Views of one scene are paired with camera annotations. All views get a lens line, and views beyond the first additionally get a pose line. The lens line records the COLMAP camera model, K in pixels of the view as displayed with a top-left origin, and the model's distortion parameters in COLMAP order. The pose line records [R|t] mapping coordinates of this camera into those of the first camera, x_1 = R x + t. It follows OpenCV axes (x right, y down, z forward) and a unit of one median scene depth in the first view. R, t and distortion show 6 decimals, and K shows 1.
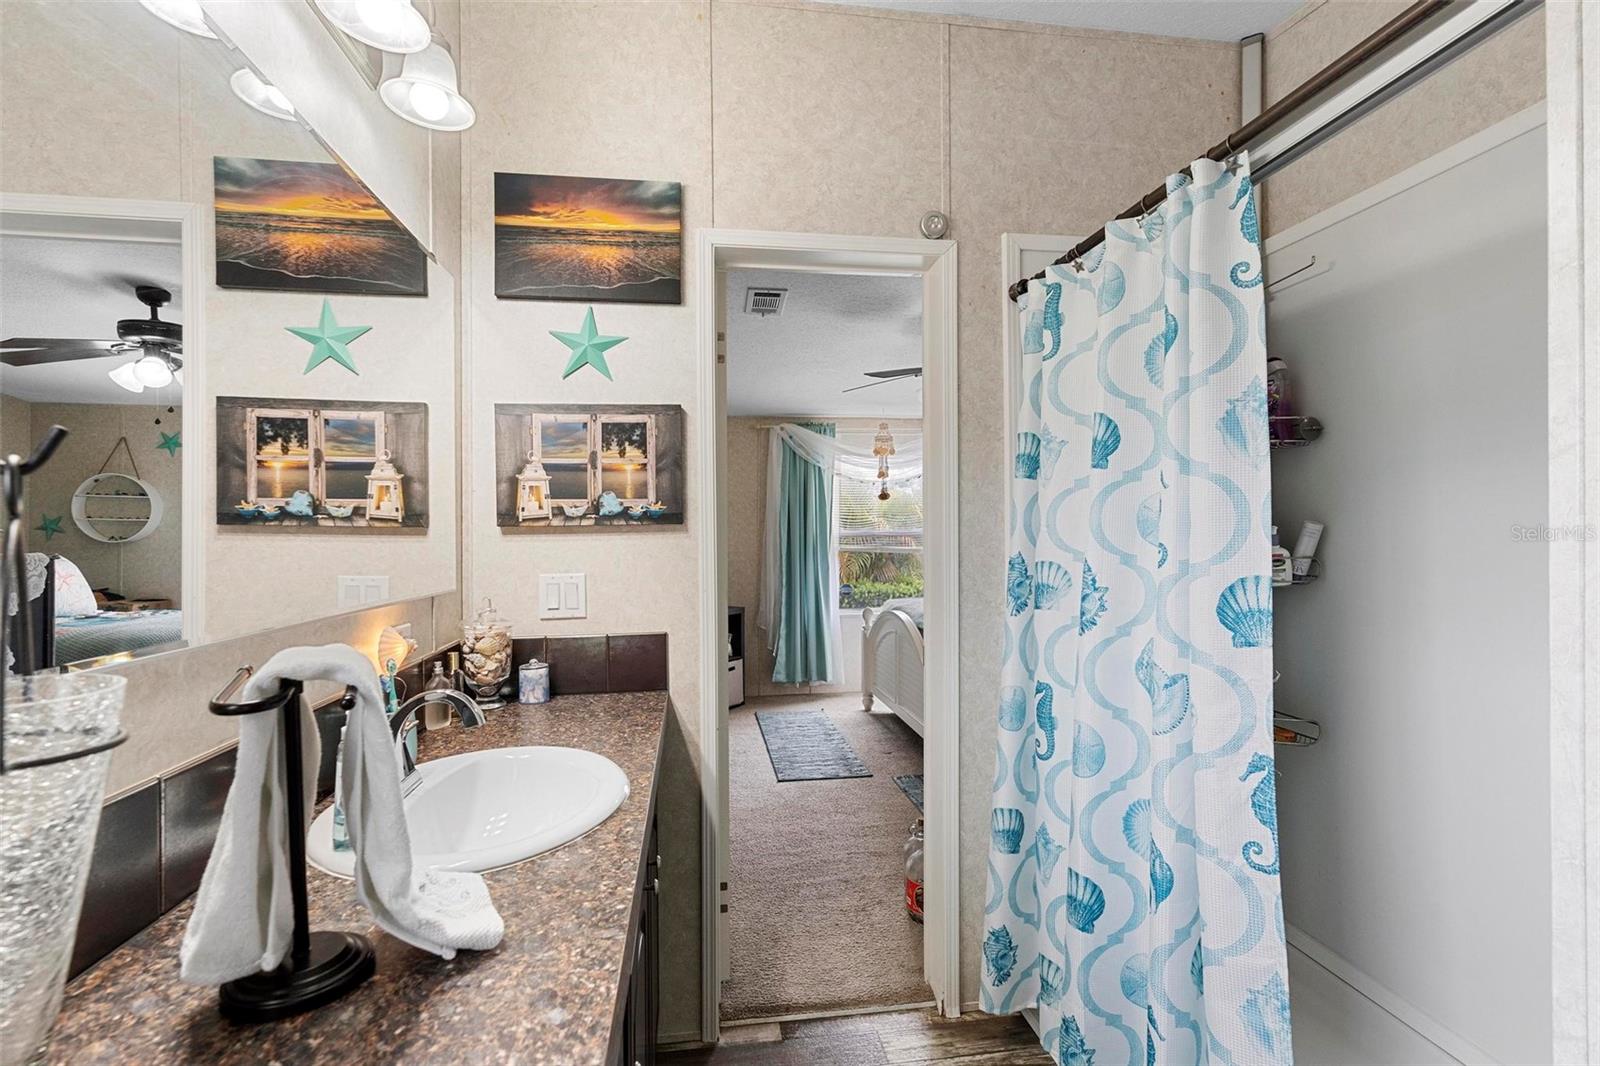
lens RADIAL K [[739.9, 0, 798.0], [0, 739.9, 530.2], [0, 0, 1]] dist [-0.002518, 0.000918]
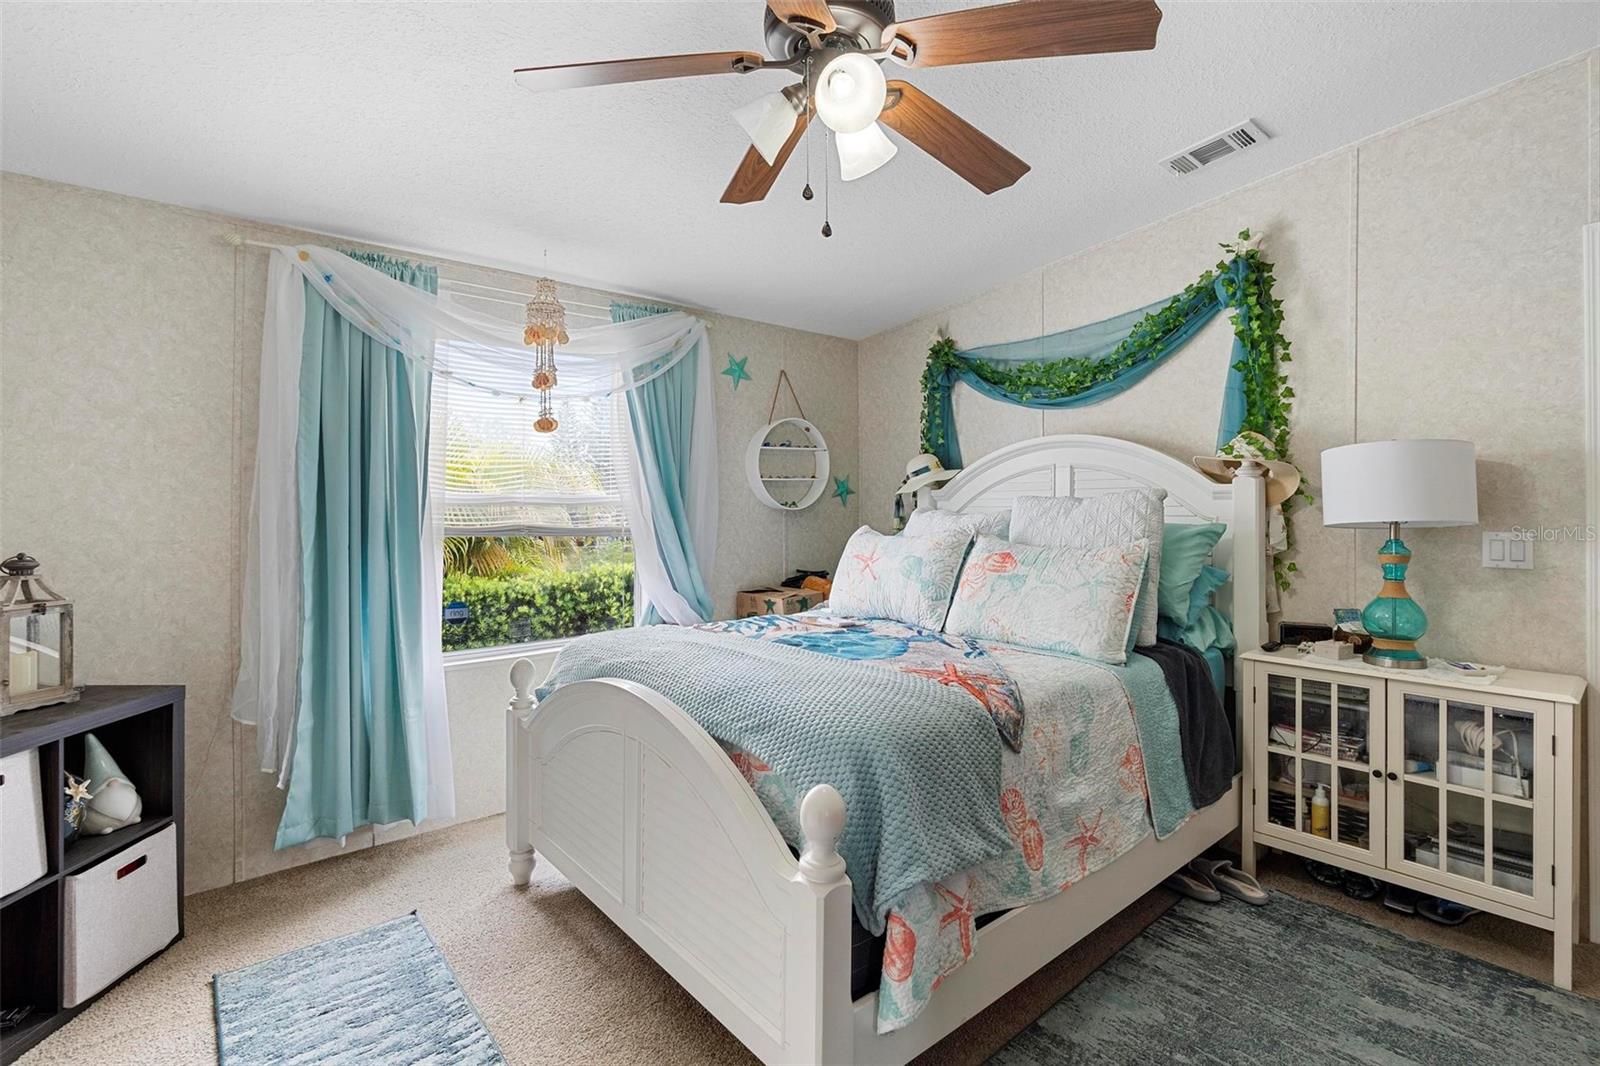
lens RADIAL K [[753.7, 0, 795.2], [0, 753.7, 506.7], [0, 0, 1]] dist [-0.004195, -0.000248]
pose [[0.853811, 0.005370, 0.520556, -0.004750], [-0.006767, 0.999977, 0.000784, 0.008037], [-0.520539, -0.004192, 0.853827, 0.476202]]
